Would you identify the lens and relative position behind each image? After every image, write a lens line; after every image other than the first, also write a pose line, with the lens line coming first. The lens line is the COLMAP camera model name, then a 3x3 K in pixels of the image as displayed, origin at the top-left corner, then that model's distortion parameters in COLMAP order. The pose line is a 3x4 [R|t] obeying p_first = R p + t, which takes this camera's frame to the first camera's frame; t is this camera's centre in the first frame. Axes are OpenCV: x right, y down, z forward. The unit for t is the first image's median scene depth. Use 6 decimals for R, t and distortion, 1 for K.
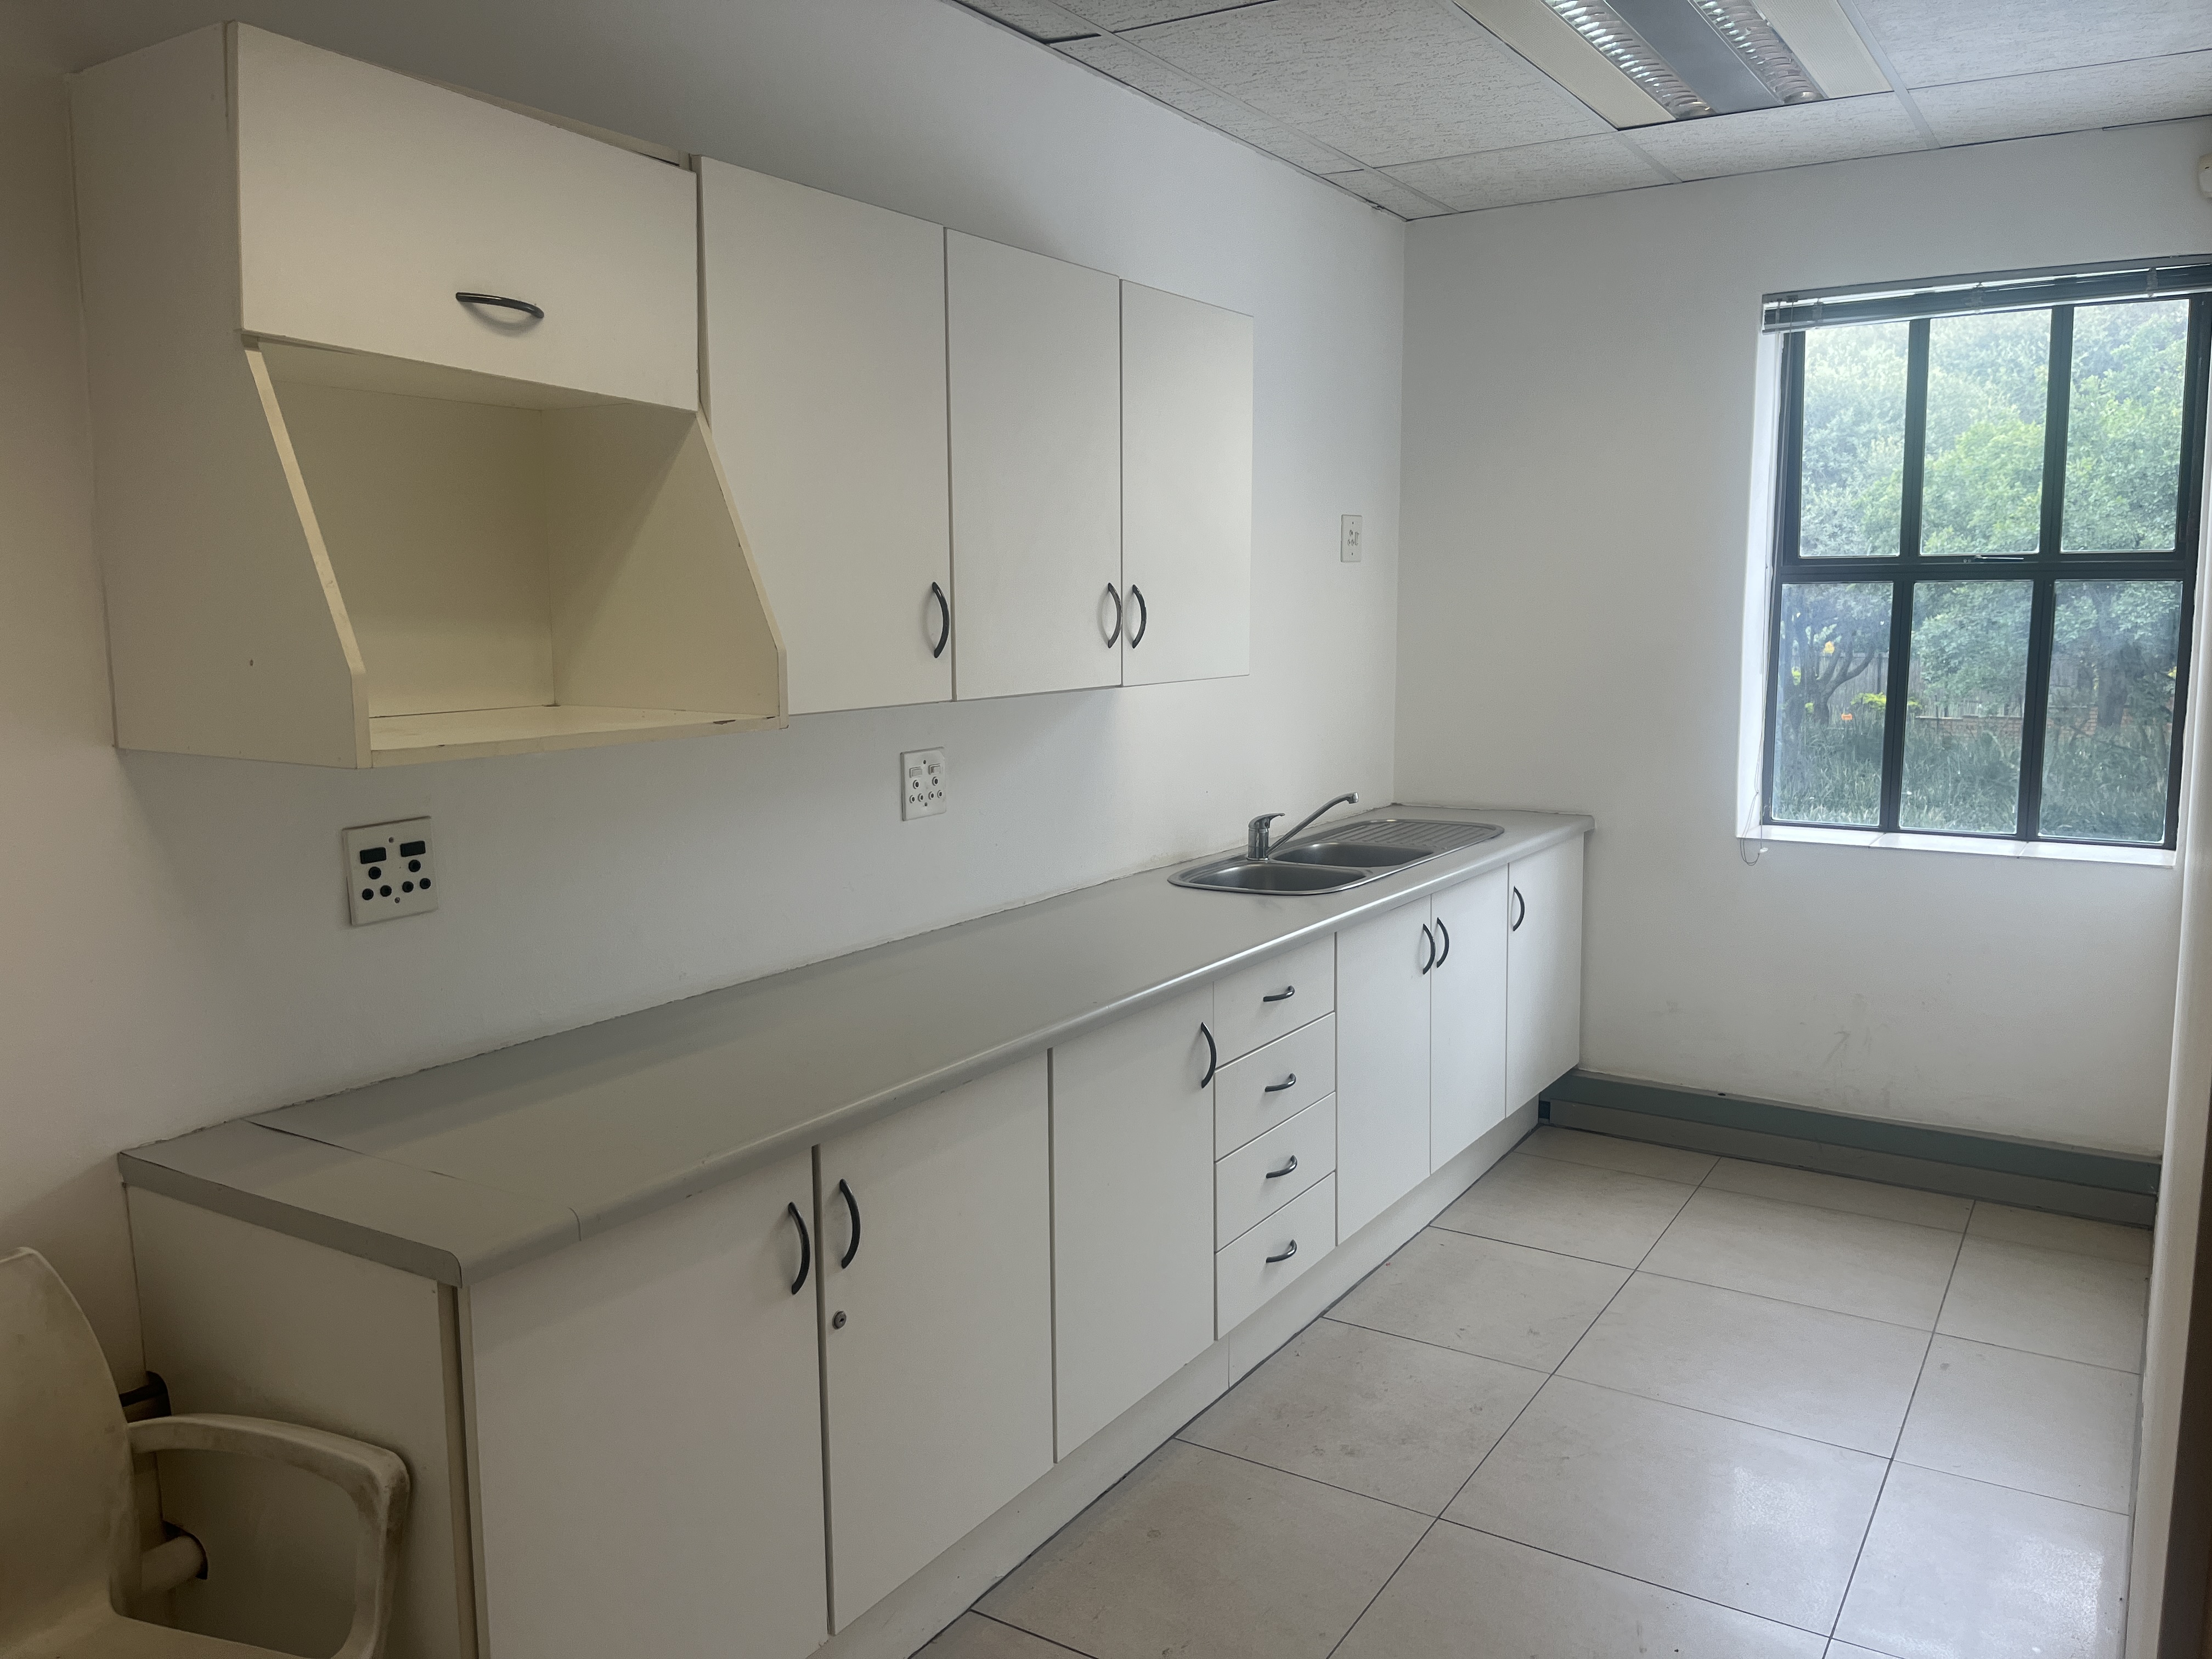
lens RADIAL K [[1699.1, 0, 1115.1], [0, 1699.1, 825.0], [0, 0, 1]] dist [-0.014005, -0.007999]
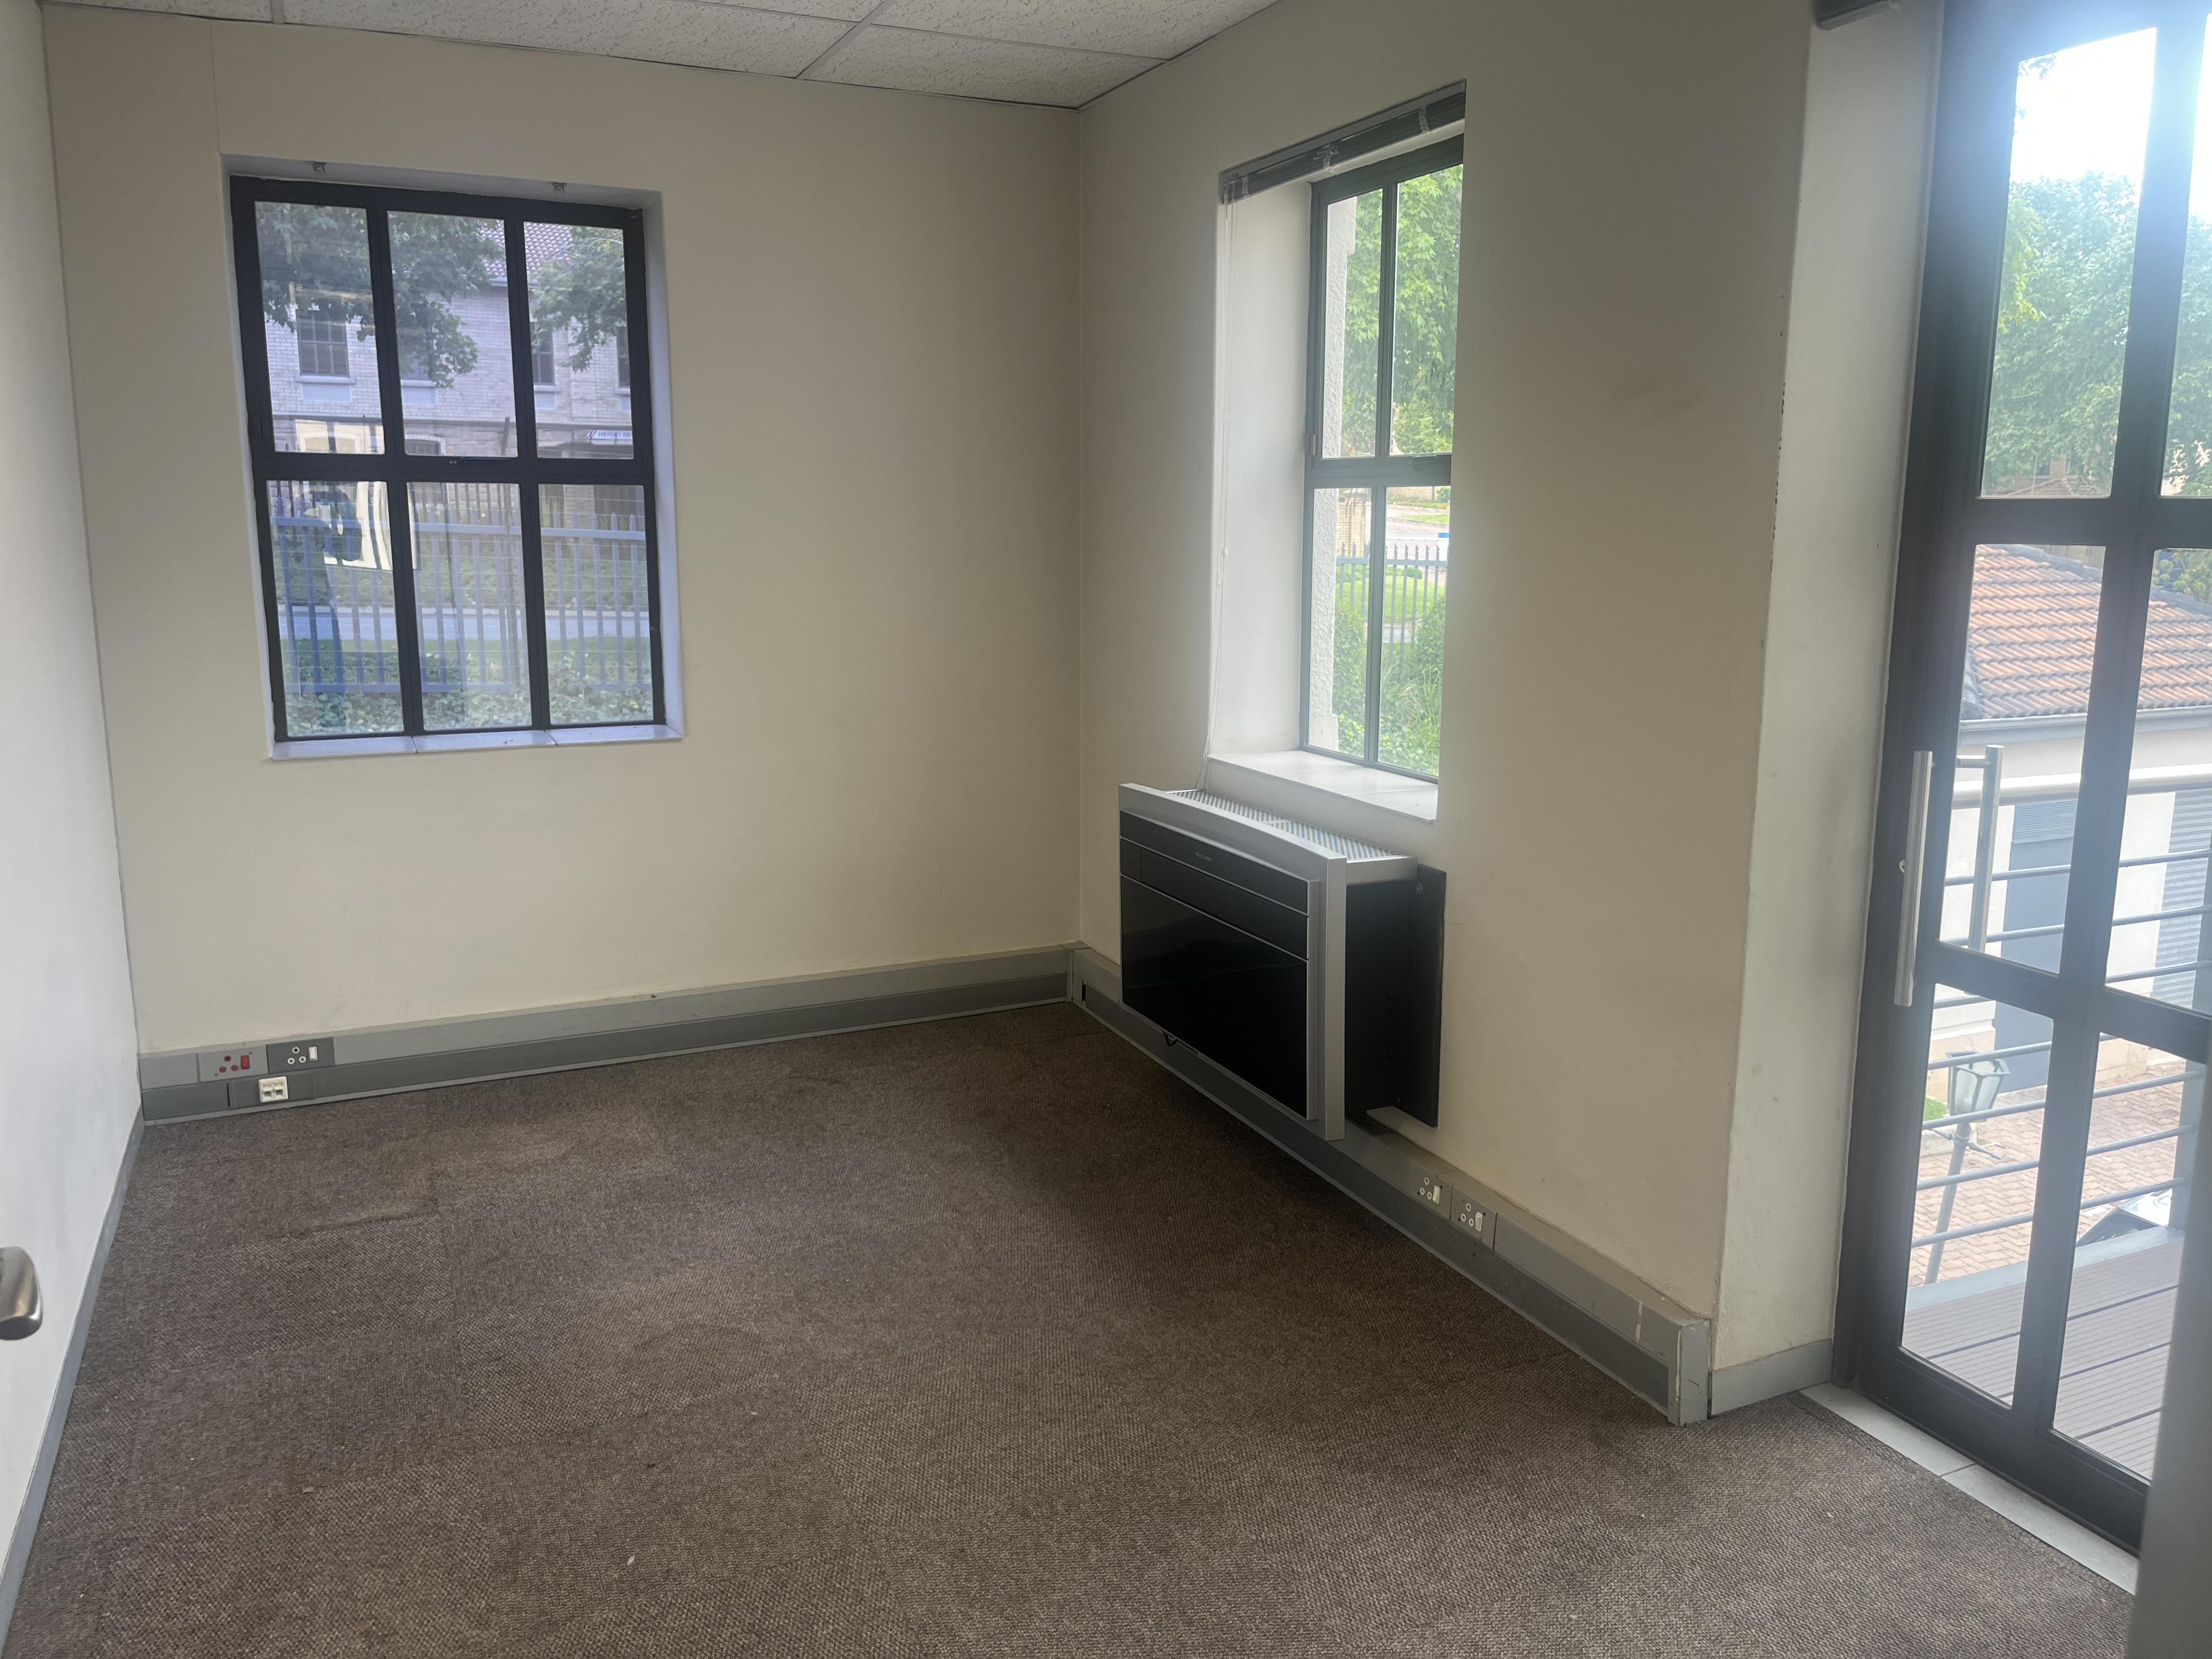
lens RADIAL K [[1699.1, 0, 1112.7], [0, 1699.1, 831.0], [0, 0, 1]] dist [-0.014005, -0.007999]
pose [[0.551511, -0.154176, 0.819796, -0.150820], [0.103509, 0.987824, 0.116141, -0.013602], [-0.827720, 0.020803, 0.560755, 0.101724]]
